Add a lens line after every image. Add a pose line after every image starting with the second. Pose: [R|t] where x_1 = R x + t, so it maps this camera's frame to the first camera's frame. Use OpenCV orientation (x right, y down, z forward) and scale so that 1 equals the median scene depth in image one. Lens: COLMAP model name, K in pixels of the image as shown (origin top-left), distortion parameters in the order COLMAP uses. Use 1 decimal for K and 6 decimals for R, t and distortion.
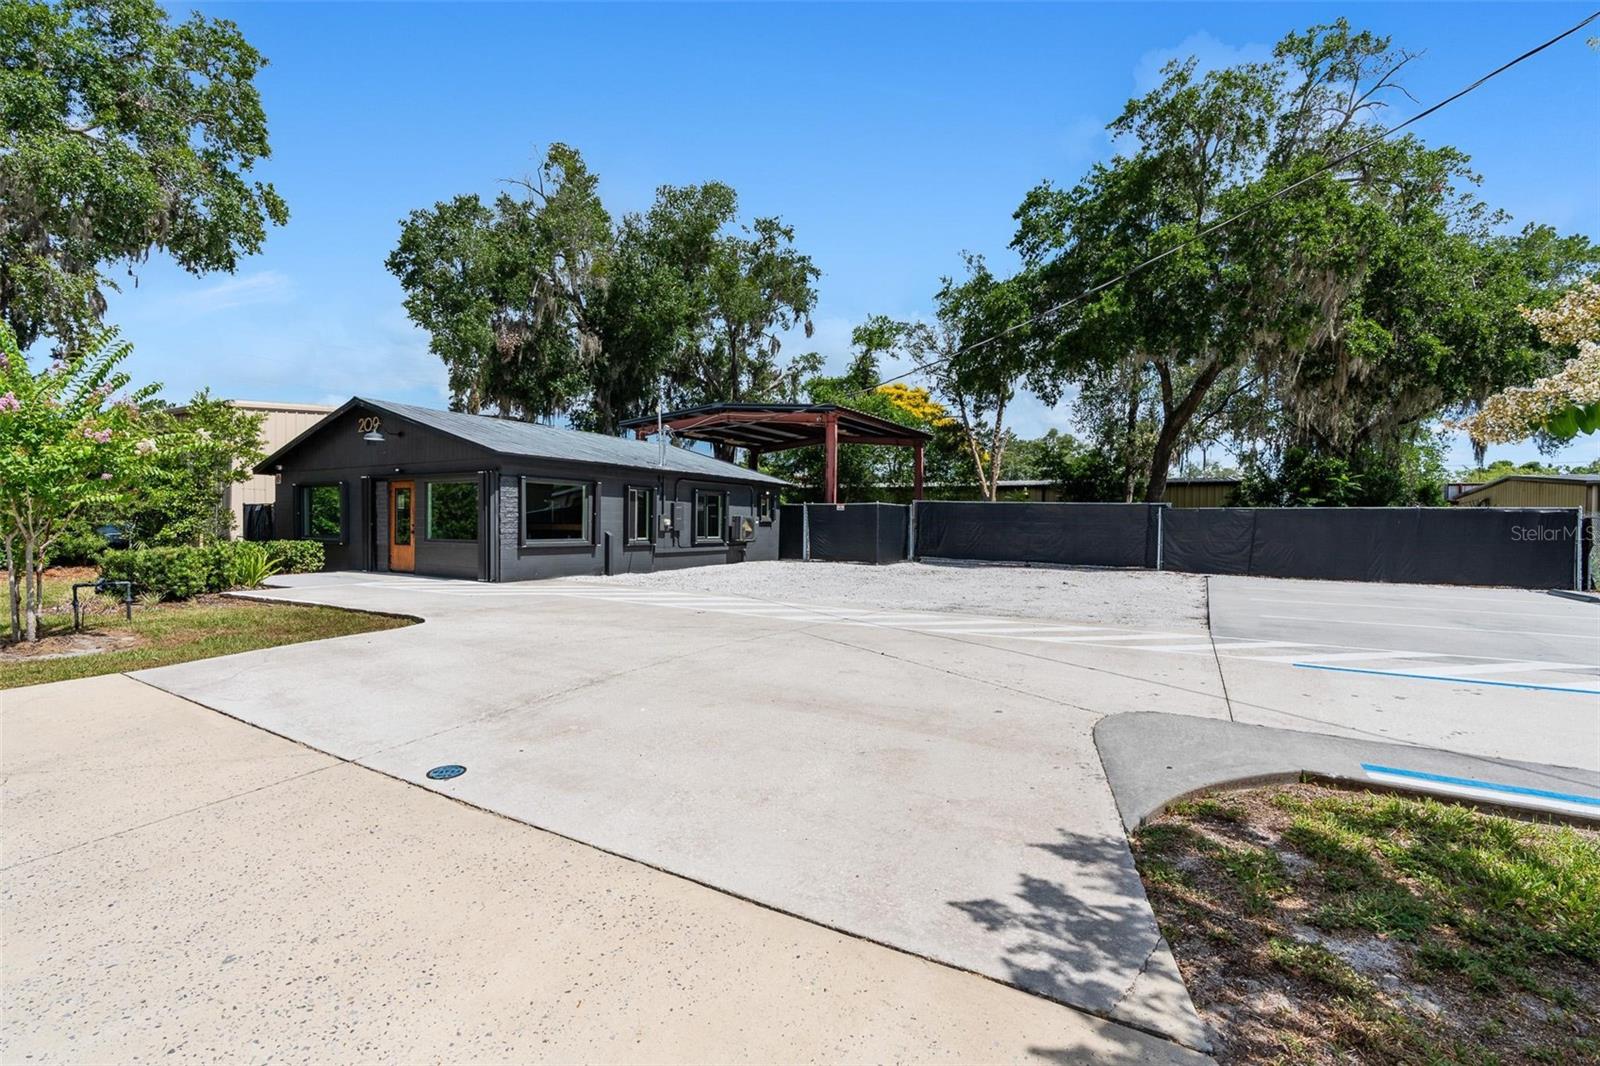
lens RADIAL K [[720.3, 0, 796.1], [0, 720.3, 514.5], [0, 0, 1]] dist [-0.006345, 0.000712]
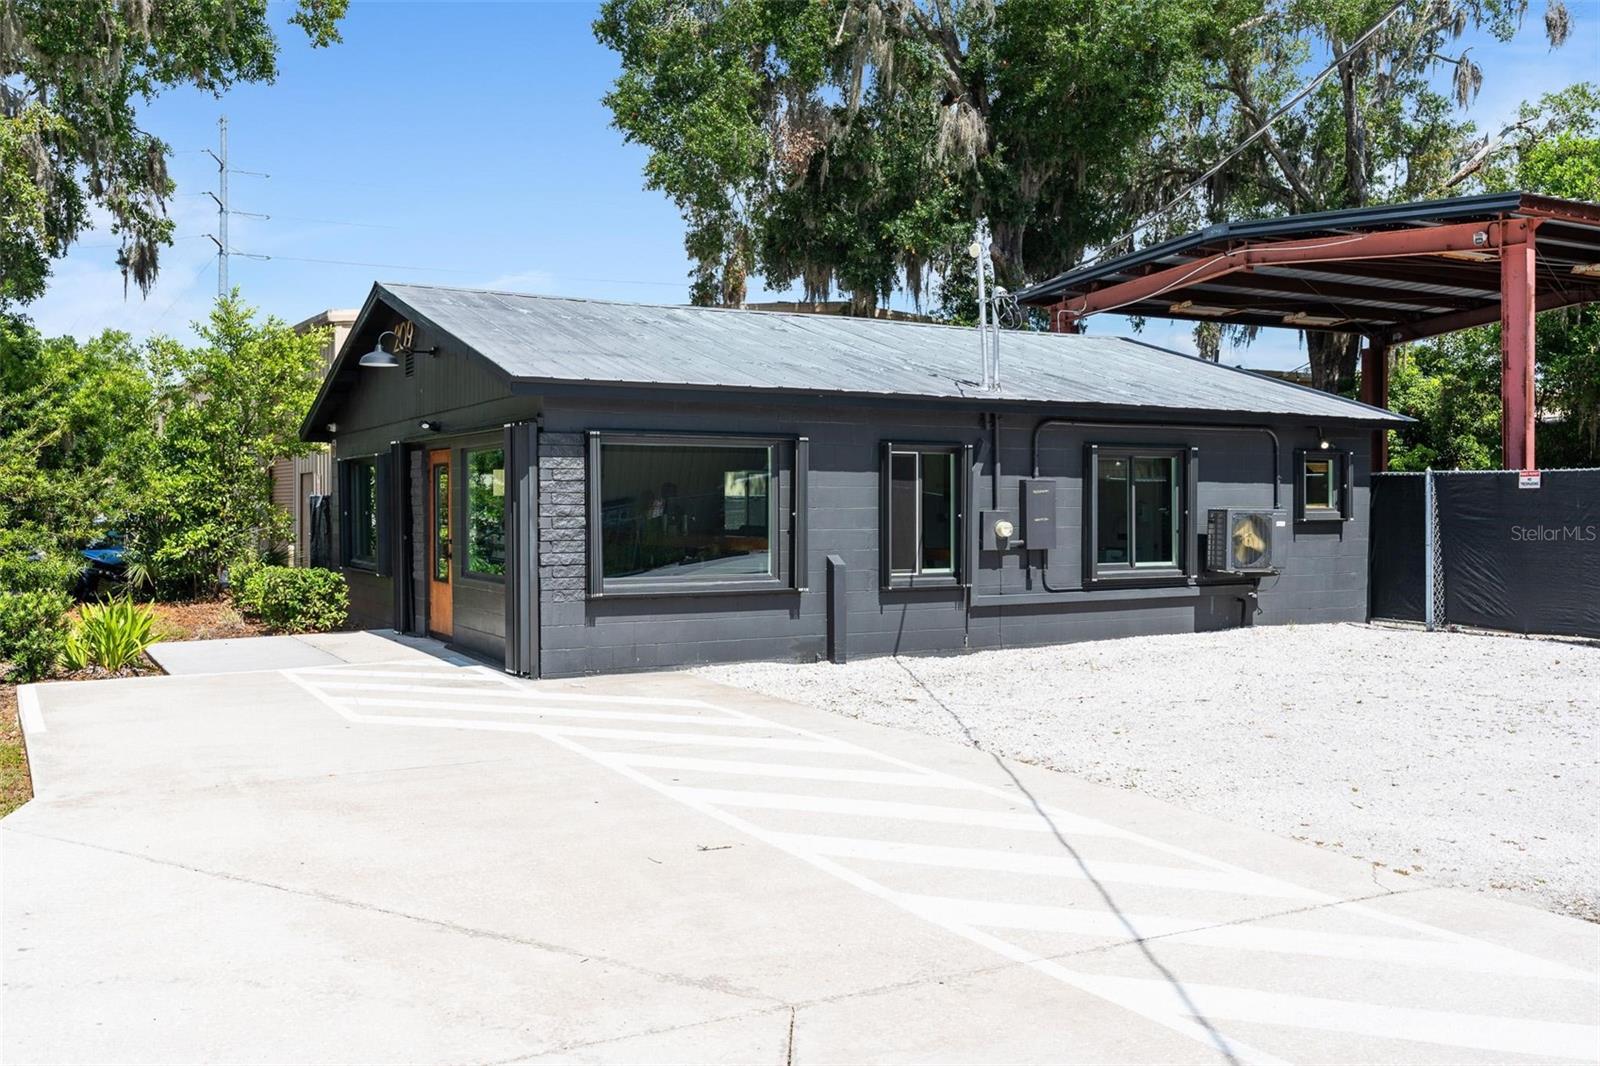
lens RADIAL K [[1418.2, 0, 799.3], [0, 1418.2, 492.0], [0, 0, 1]] dist [0.005868, 0.000911]
pose [[0.864473, -0.014815, -0.502460, 0.103400], [0.016754, 0.999859, -0.000656, -0.009831], [0.502399, -0.007851, 0.864600, 0.226332]]
